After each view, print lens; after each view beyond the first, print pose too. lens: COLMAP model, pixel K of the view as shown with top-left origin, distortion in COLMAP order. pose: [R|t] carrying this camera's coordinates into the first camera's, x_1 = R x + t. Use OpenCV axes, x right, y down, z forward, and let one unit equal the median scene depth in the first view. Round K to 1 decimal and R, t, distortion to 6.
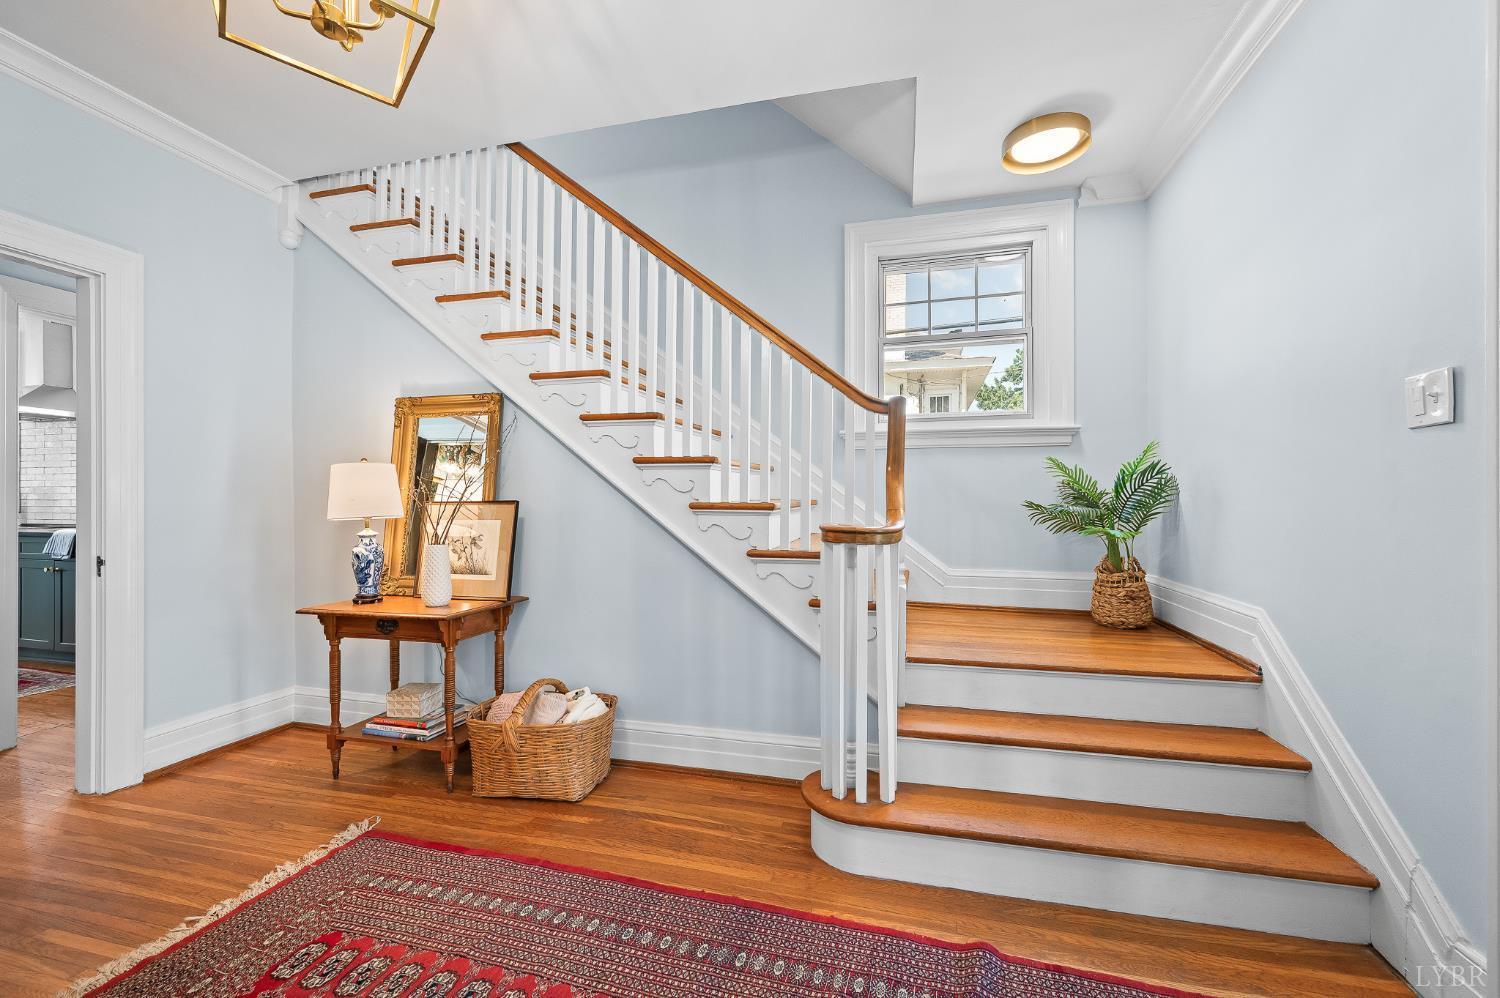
lens RADIAL K [[598.9, 0, 750.7], [0, 598.9, 503.9], [0, 0, 1]] dist [-0.004499, 0.000581]
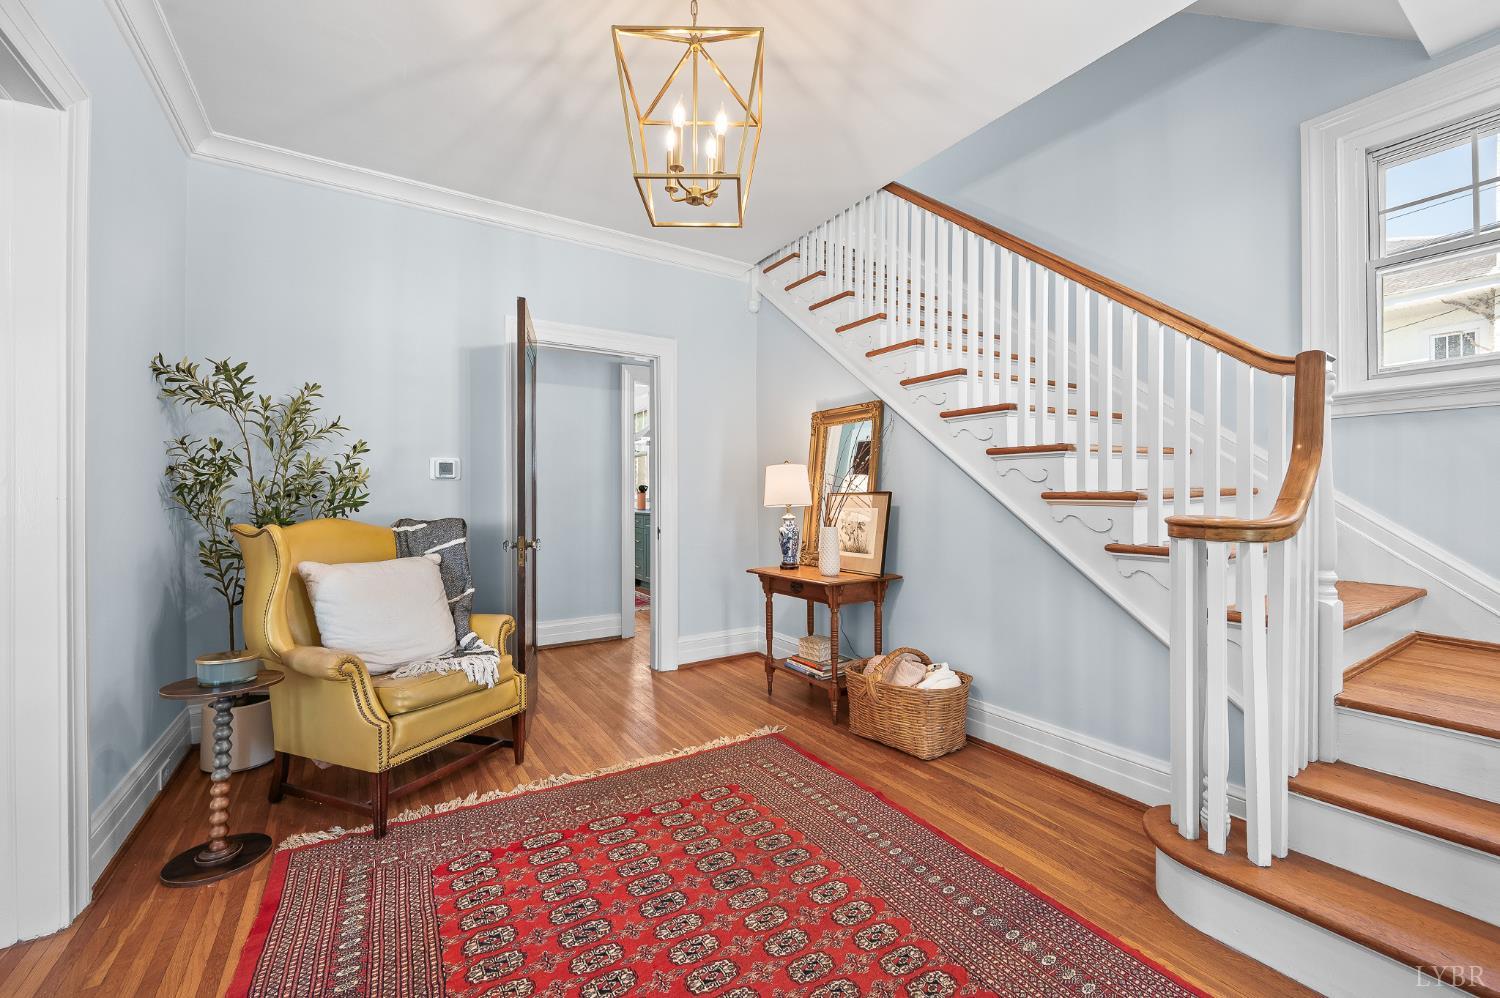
lens RADIAL K [[598.9, 0, 753.3], [0, 598.9, 495.6], [0, 0, 1]] dist [-0.004499, 0.000581]
pose [[0.732614, -0.002858, -0.680638, 0.217318], [0.002726, 0.999995, -0.001265, 0.002912], [0.680639, -0.000928, 0.732618, -0.034940]]
